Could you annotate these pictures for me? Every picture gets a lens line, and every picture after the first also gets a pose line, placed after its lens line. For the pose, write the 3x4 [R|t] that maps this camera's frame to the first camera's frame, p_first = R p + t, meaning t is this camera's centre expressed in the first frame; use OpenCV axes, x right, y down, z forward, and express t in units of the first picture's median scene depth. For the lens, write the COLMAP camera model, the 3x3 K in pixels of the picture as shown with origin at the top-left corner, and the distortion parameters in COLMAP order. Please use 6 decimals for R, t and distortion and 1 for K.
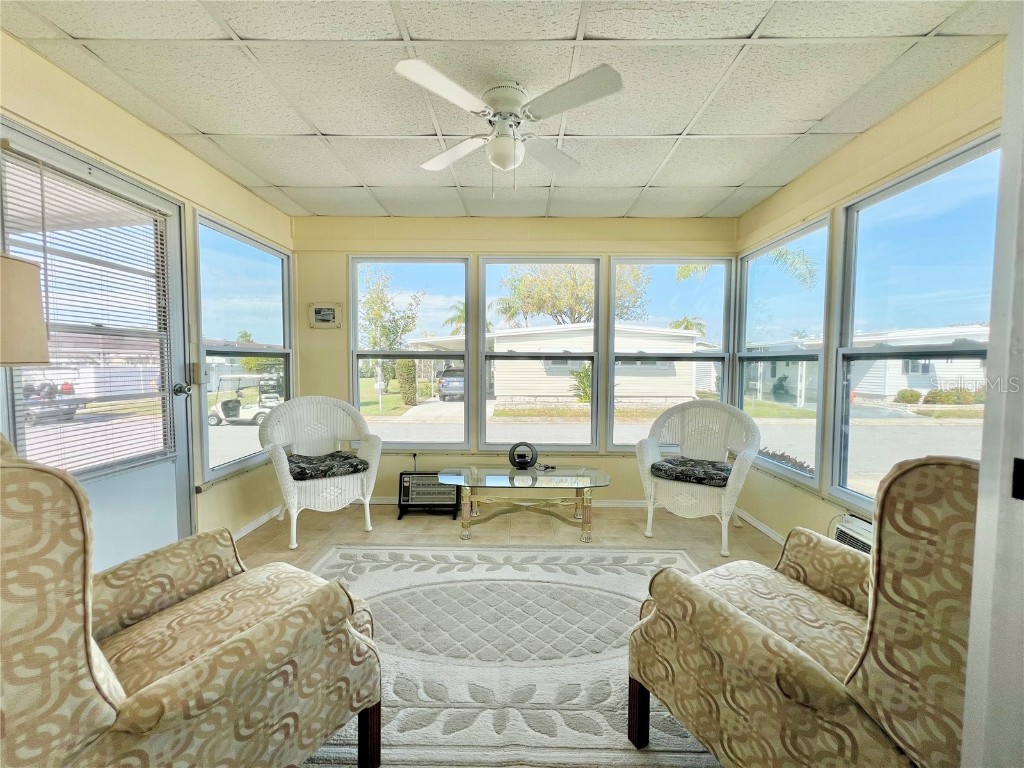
lens RADIAL K [[410.6, 0, 514.7], [0, 410.6, 384.5], [0, 0, 1]] dist [0.000728, -0.000073]
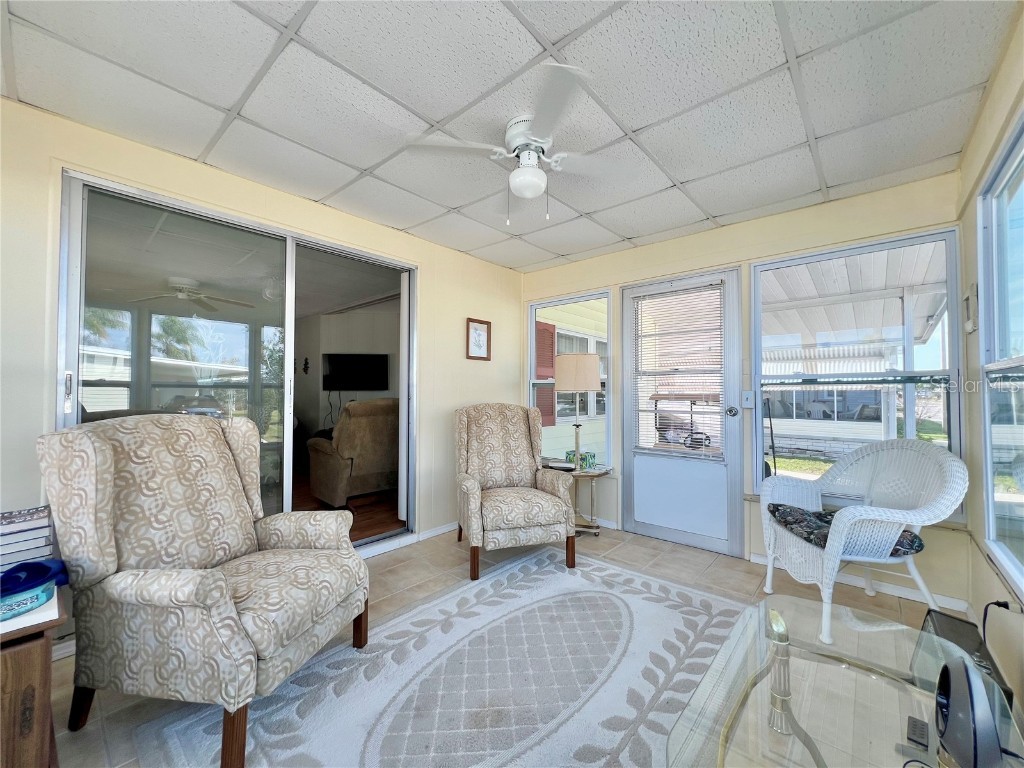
lens RADIAL K [[410.6, 0, 511.2], [0, 410.6, 382.4], [0, 0, 1]] dist [0.000728, -0.000073]
pose [[-0.651279, -0.025736, -0.758402, 0.586637], [-0.042509, 0.999093, 0.002600, -0.050630], [0.757647, 0.033932, -0.651782, 1.256873]]
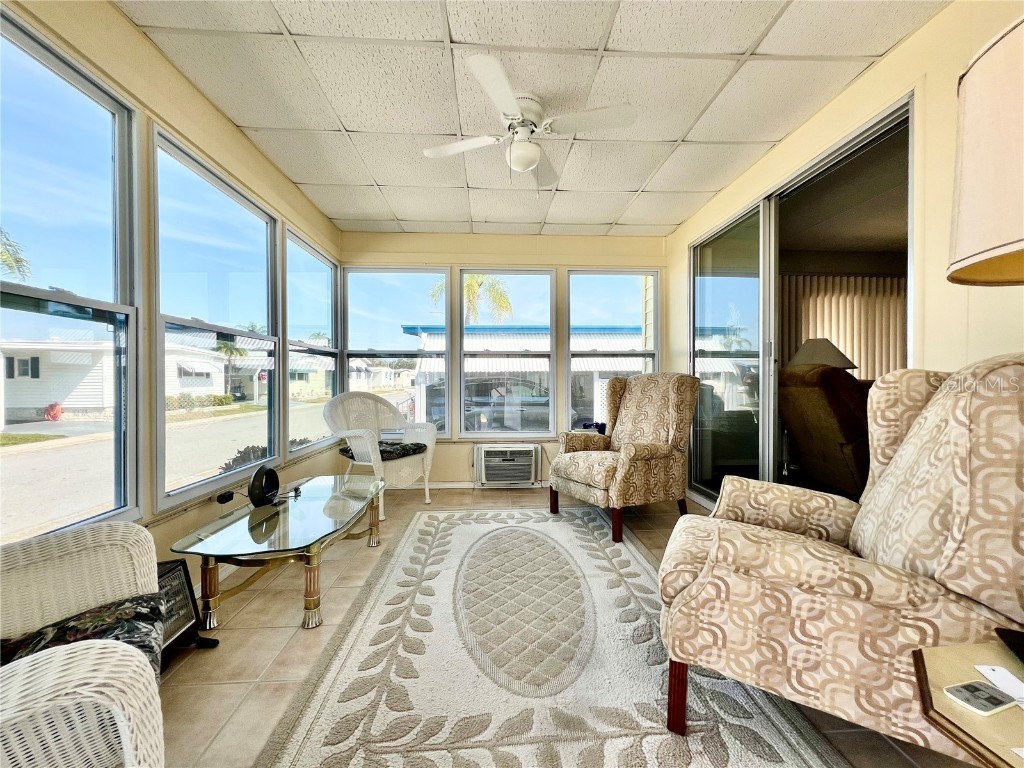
lens RADIAL K [[410.6, 0, 515.0], [0, 410.6, 383.5], [0, 0, 1]] dist [0.000728, -0.000073]
pose [[-0.075429, -0.013941, 0.997054, -0.872429], [0.052167, 0.998478, 0.017908, 0.027870], [-0.995786, 0.053364, -0.074587, 0.862058]]
